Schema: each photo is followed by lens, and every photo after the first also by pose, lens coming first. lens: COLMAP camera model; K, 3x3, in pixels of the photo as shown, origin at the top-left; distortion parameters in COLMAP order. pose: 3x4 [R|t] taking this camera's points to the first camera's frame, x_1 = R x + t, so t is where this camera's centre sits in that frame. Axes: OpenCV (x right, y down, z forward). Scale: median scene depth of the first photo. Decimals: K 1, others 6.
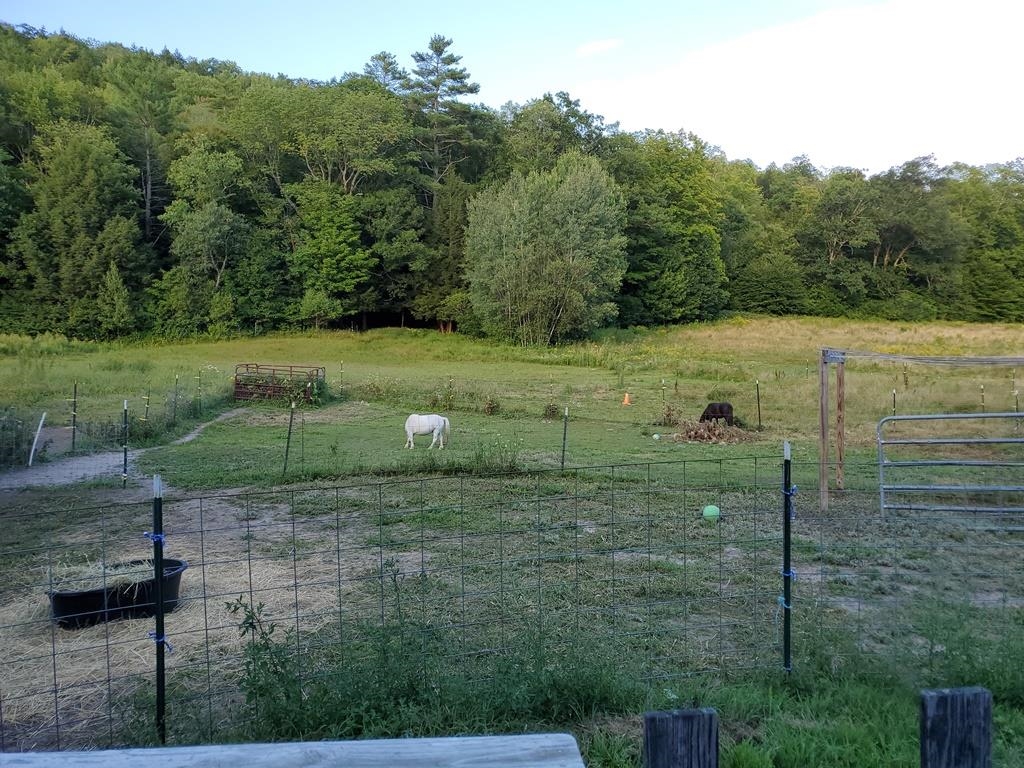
lens RADIAL K [[795.6, 0, 510.7], [0, 795.6, 388.6], [0, 0, 1]] dist [0.038699, -0.009324]
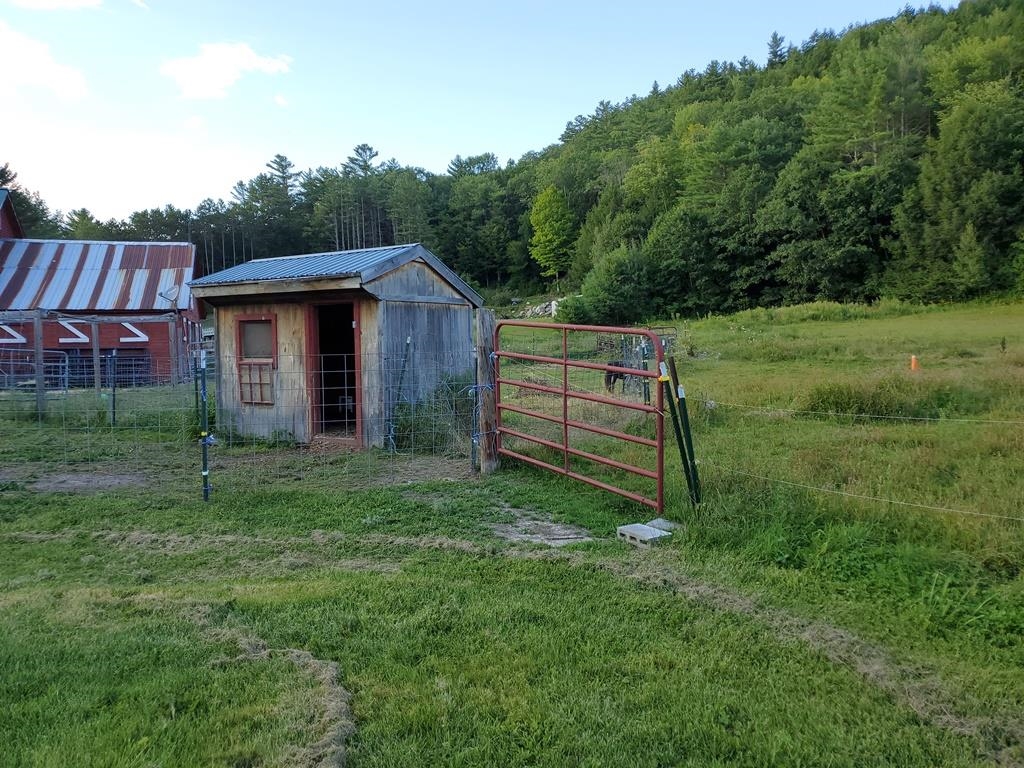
lens RADIAL K [[795.6, 0, 508.8], [0, 795.6, 386.8], [0, 0, 1]] dist [0.038699, -0.009324]
pose [[0.214294, 0.056624, -0.975127, 0.366105], [-0.014522, 0.998393, 0.054784, -0.000600], [0.976661, 0.002421, 0.214772, 0.234927]]
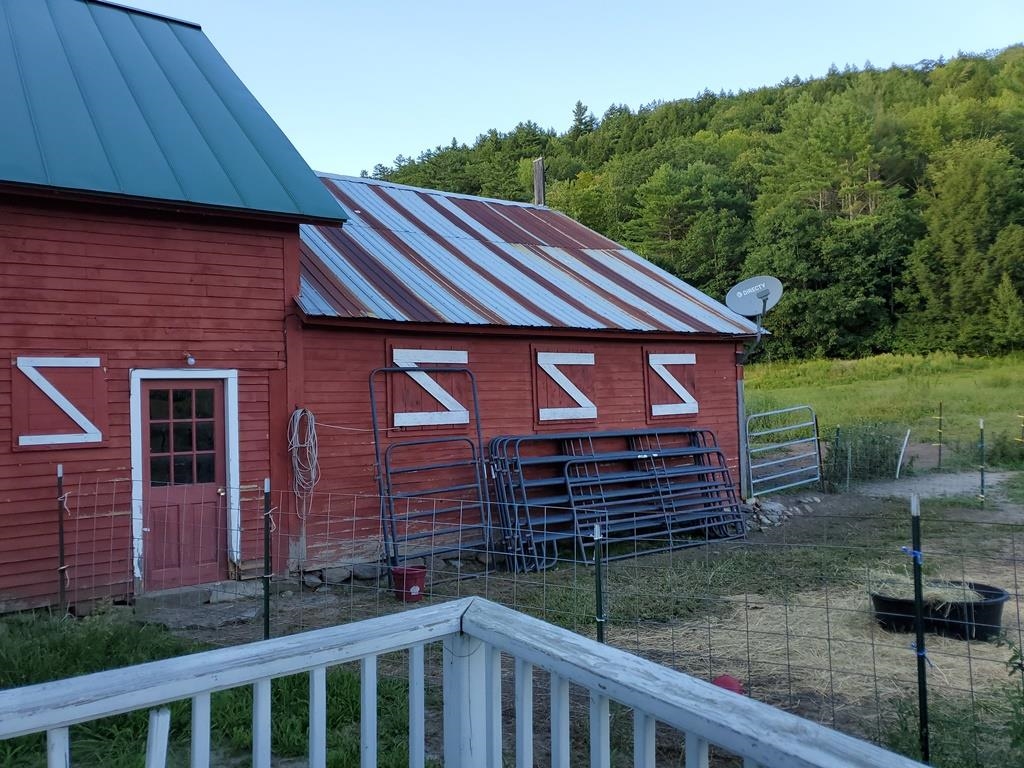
lens RADIAL K [[795.6, 0, 515.2], [0, 795.6, 380.8], [0, 0, 1]] dist [0.038699, -0.009324]
pose [[0.523461, -0.021766, -0.851771, 0.015842], [-0.003774, 0.999605, -0.027863, -0.000739], [0.852041, 0.017800, 0.523172, 0.000432]]
